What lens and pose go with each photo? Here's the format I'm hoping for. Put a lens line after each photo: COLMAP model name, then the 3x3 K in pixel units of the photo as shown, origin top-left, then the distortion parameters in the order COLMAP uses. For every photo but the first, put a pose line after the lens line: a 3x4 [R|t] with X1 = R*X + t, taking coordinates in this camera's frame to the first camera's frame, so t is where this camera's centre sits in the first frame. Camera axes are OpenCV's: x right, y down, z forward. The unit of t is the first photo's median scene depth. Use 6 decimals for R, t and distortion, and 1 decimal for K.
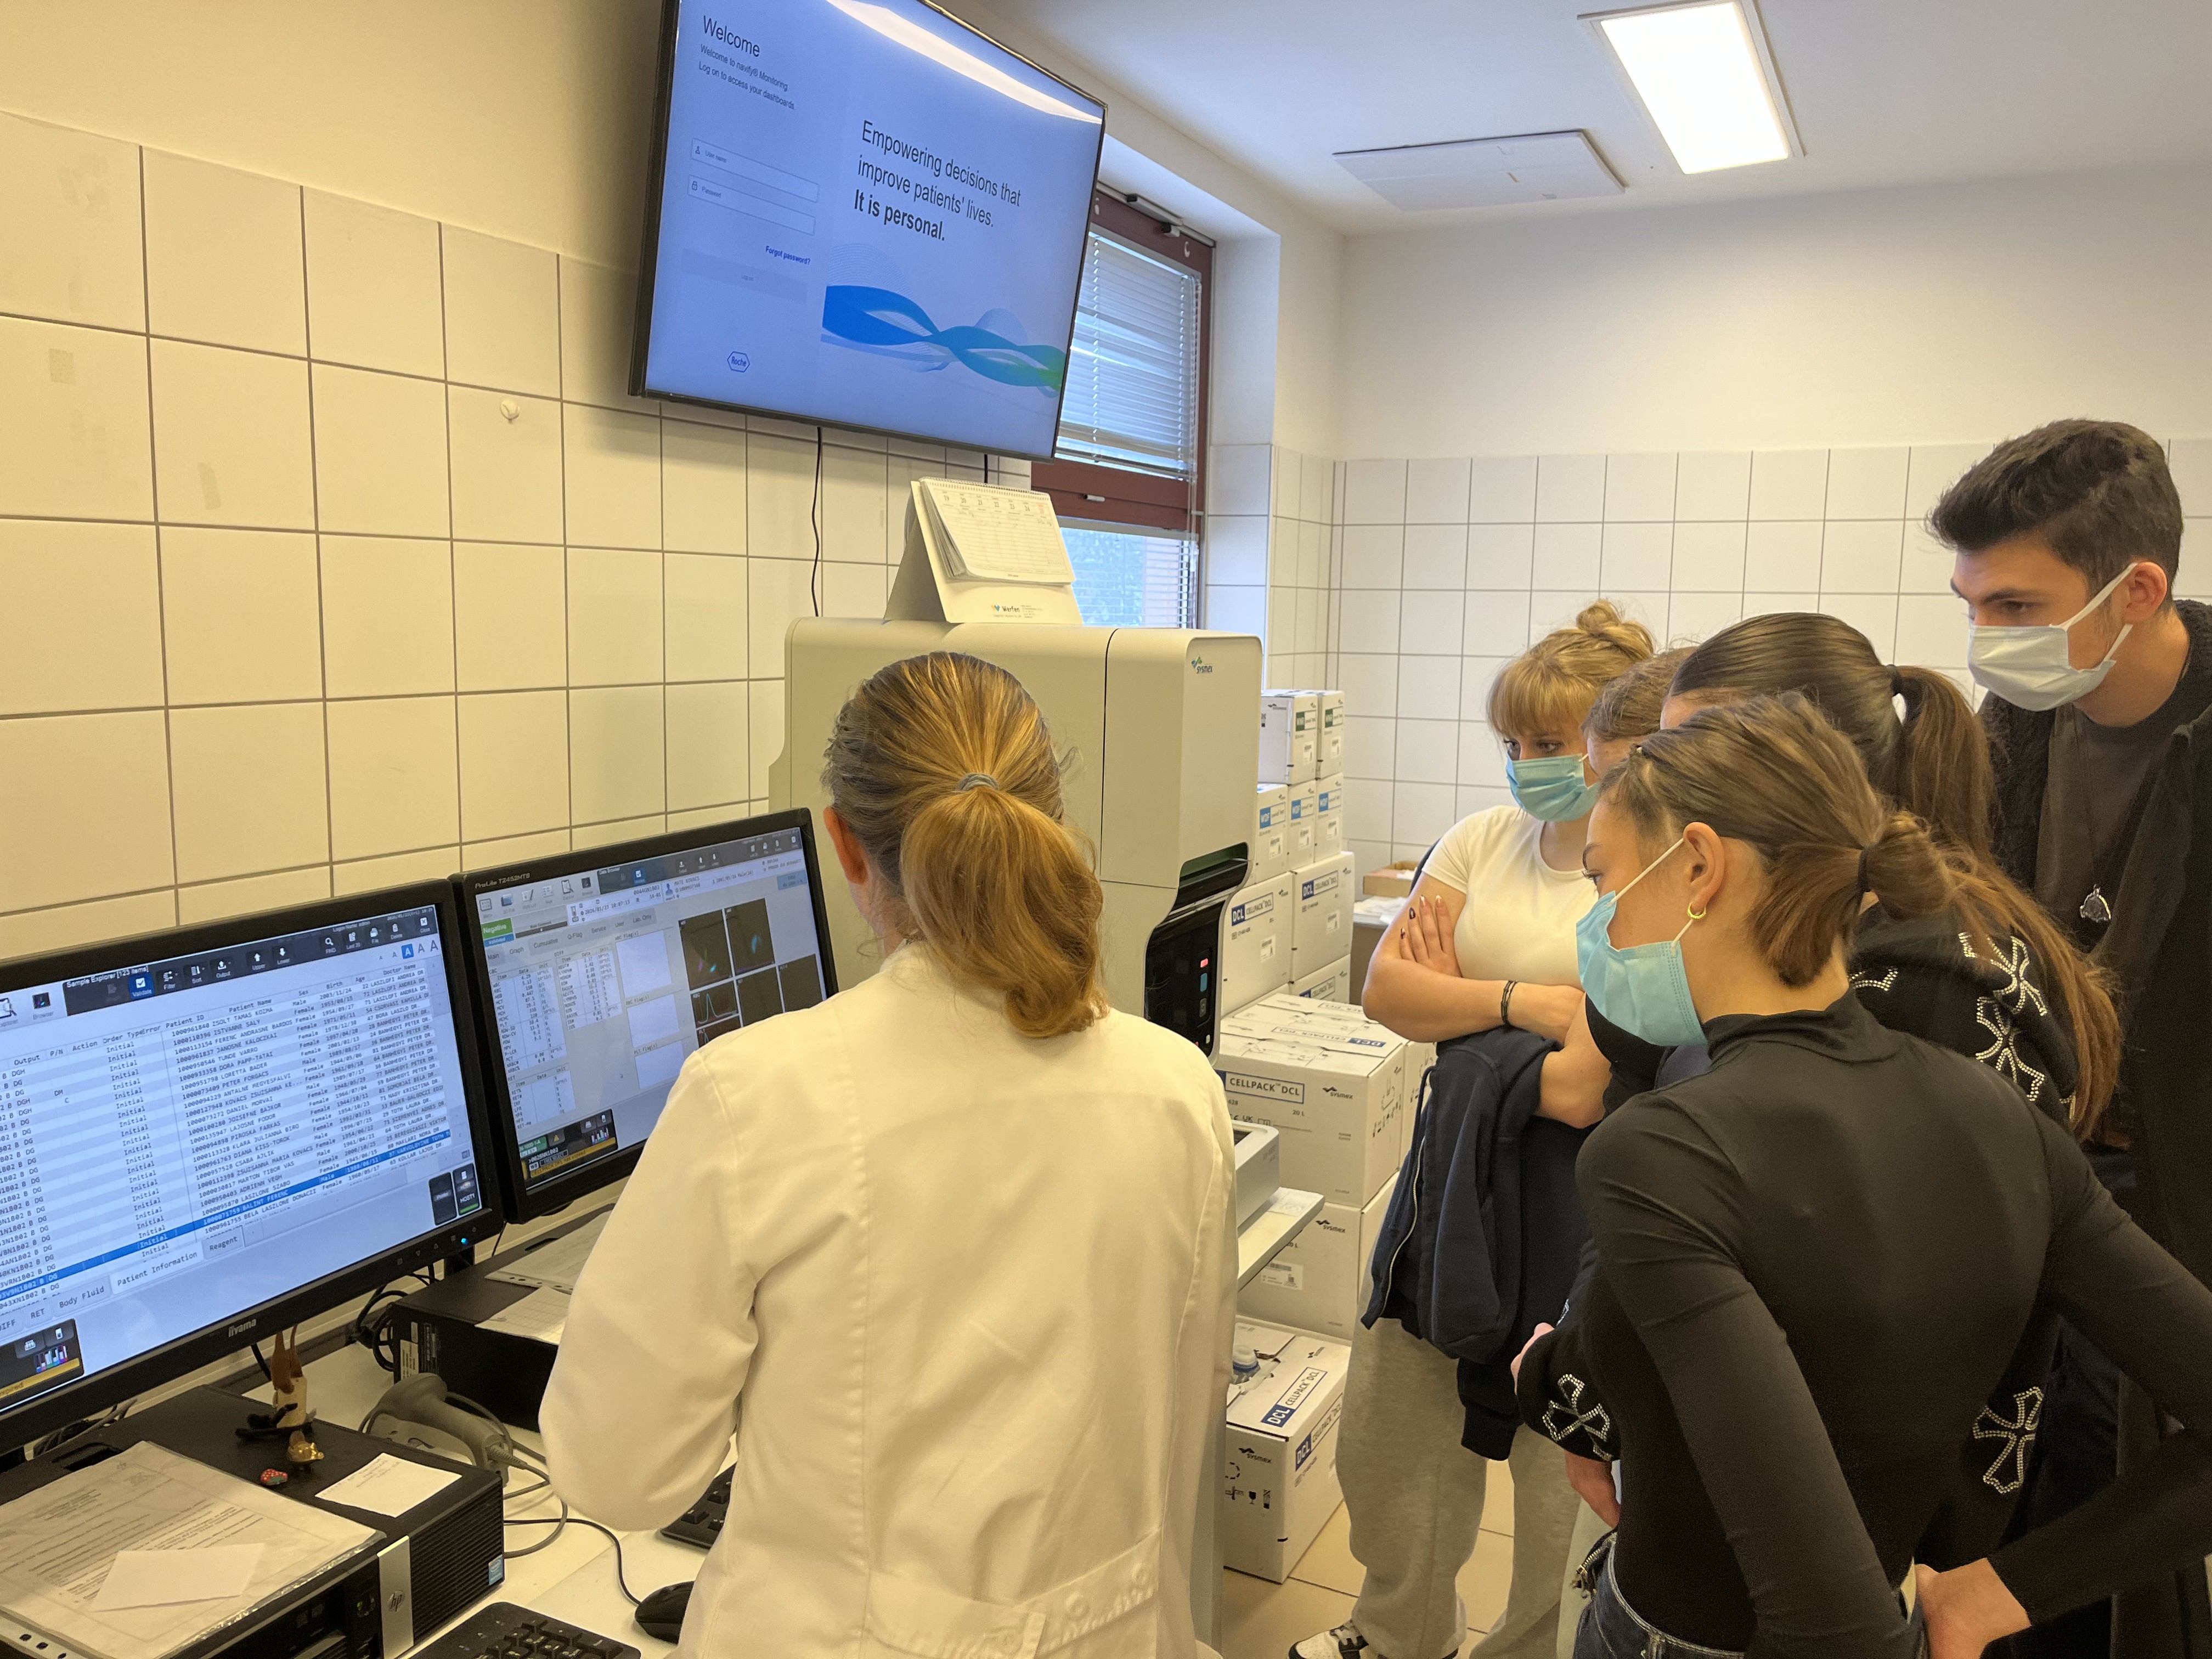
lens RADIAL K [[1685.6, 0, 1115.7], [0, 1685.6, 826.1], [0, 0, 1]] dist [0.052818, -0.076424]
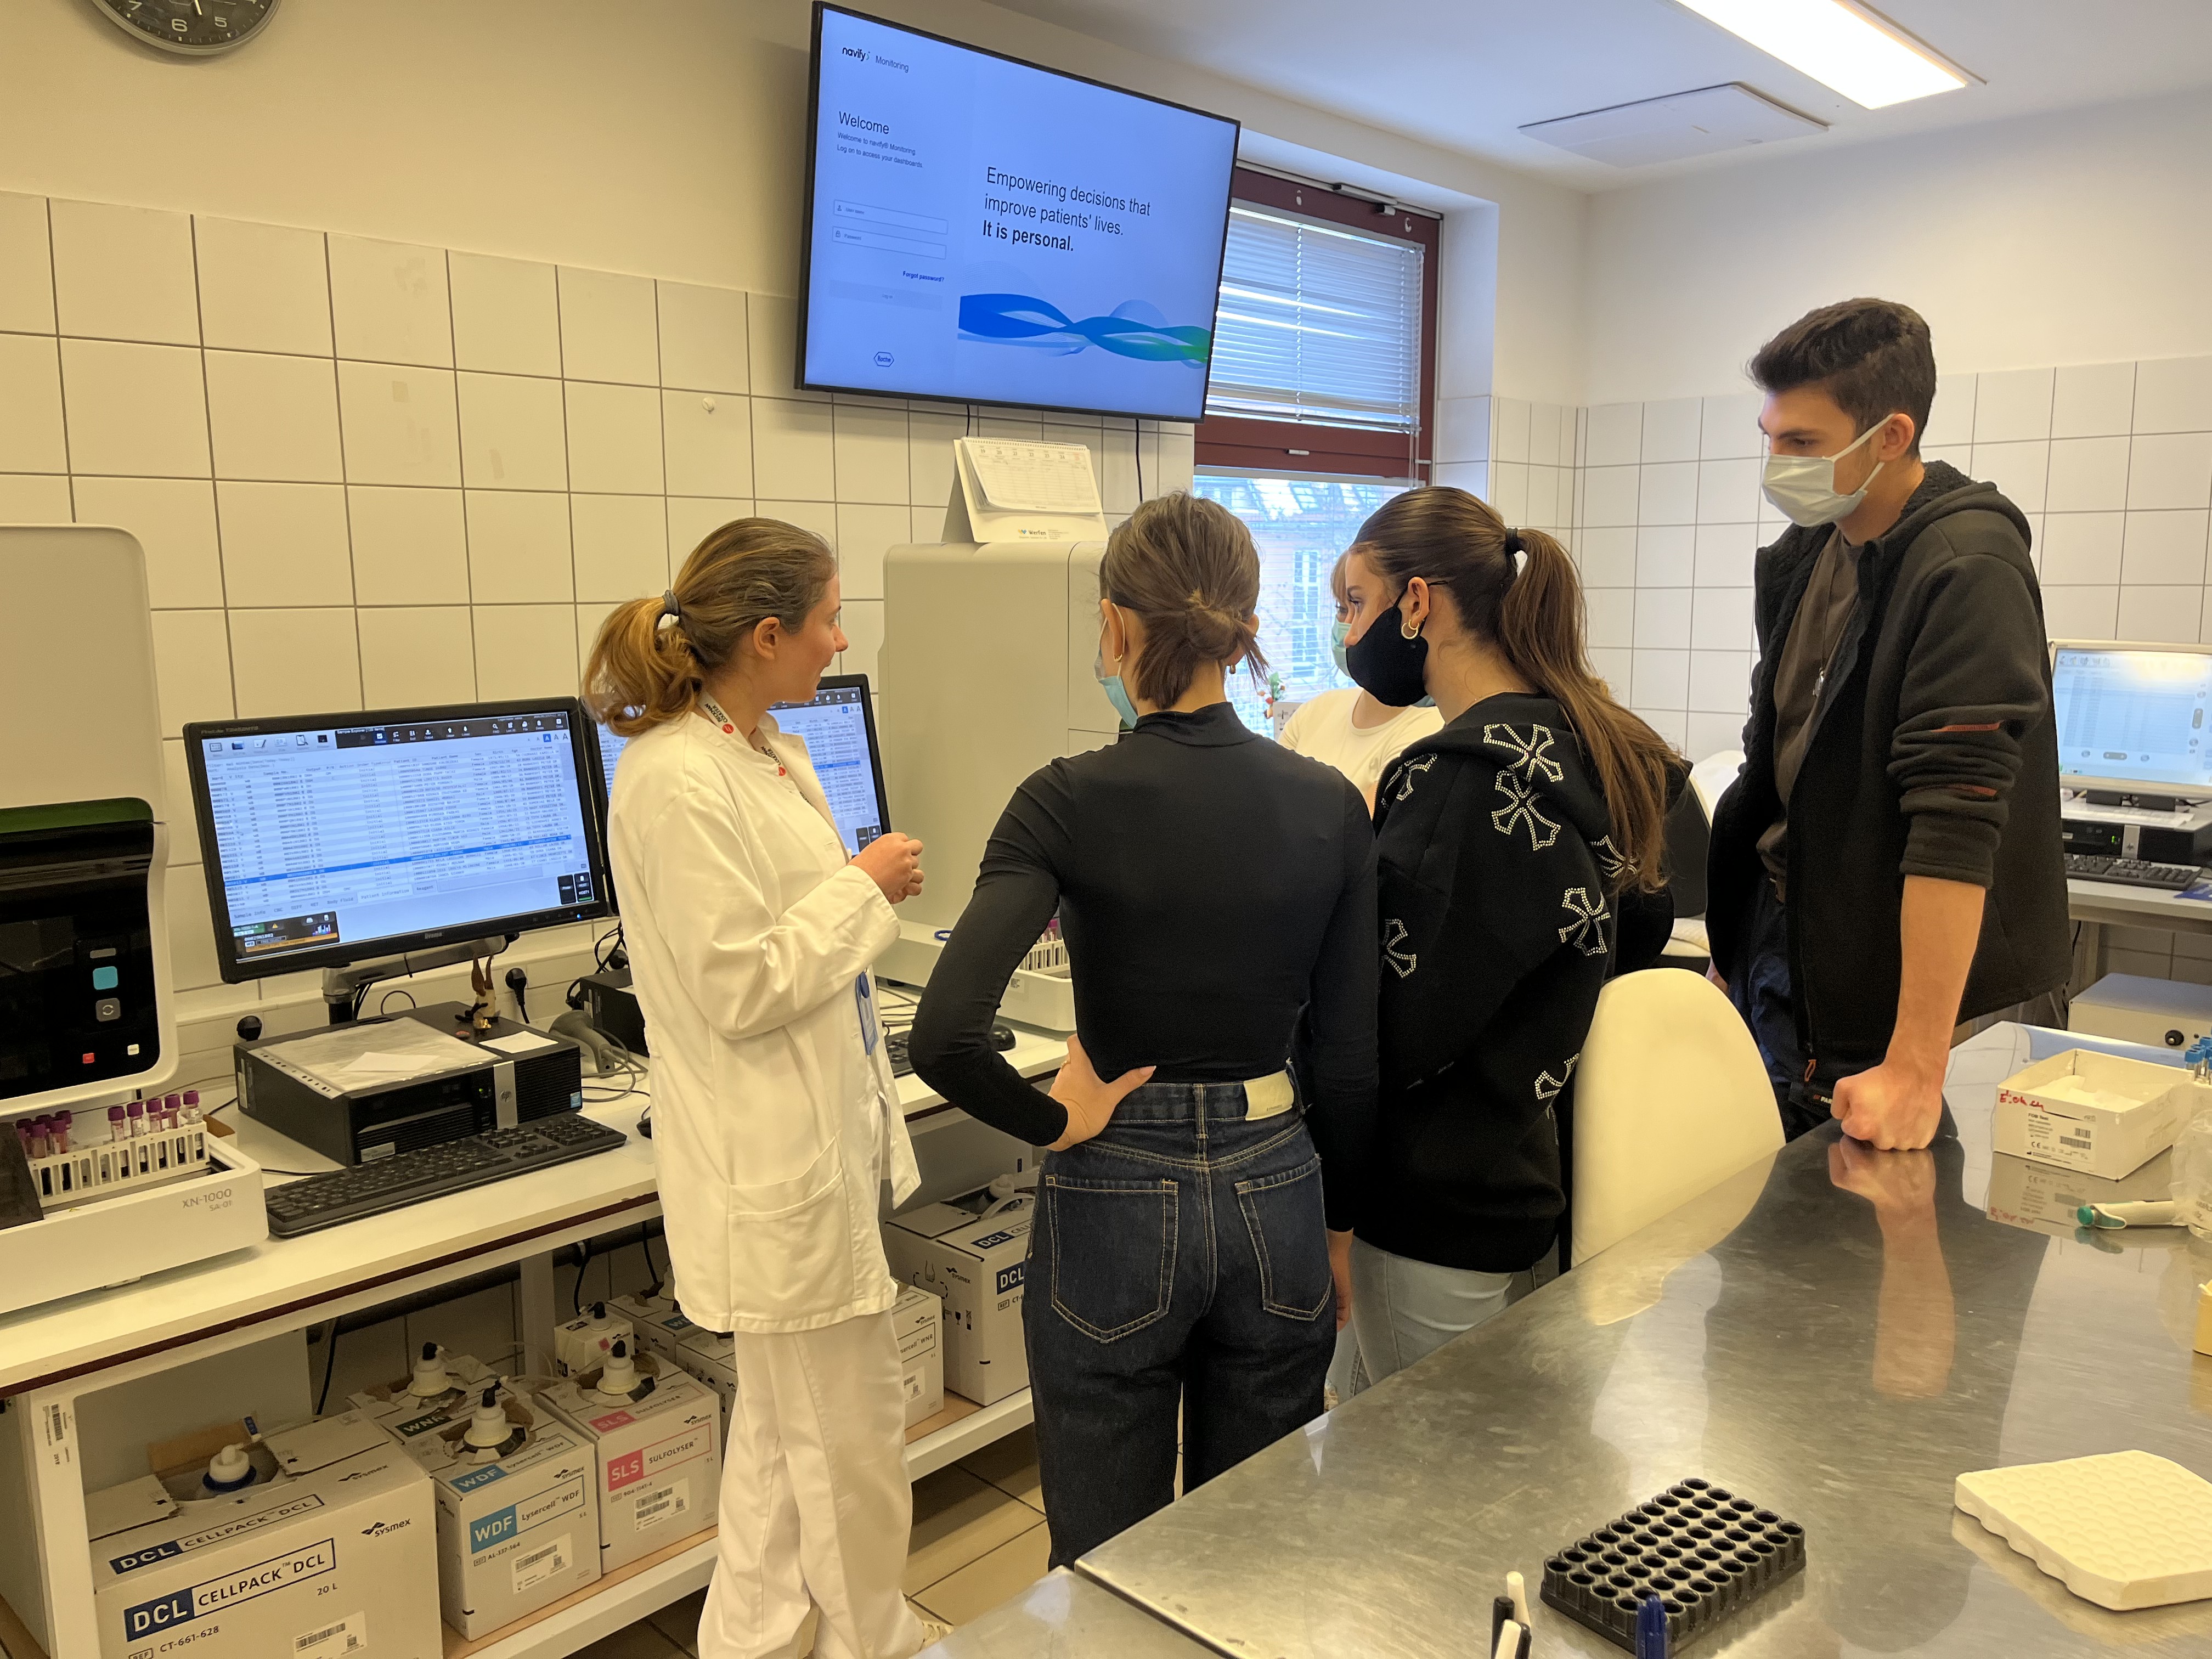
lens RADIAL K [[1685.6, 0, 1086.0], [0, 1685.6, 837.0], [0, 0, 1]] dist [0.052818, -0.076424]
pose [[0.953161, 0.019473, -0.301834, 0.376637], [-0.013755, 0.999684, 0.021058, 0.083273], [0.302149, -0.015920, 0.953128, -0.267755]]
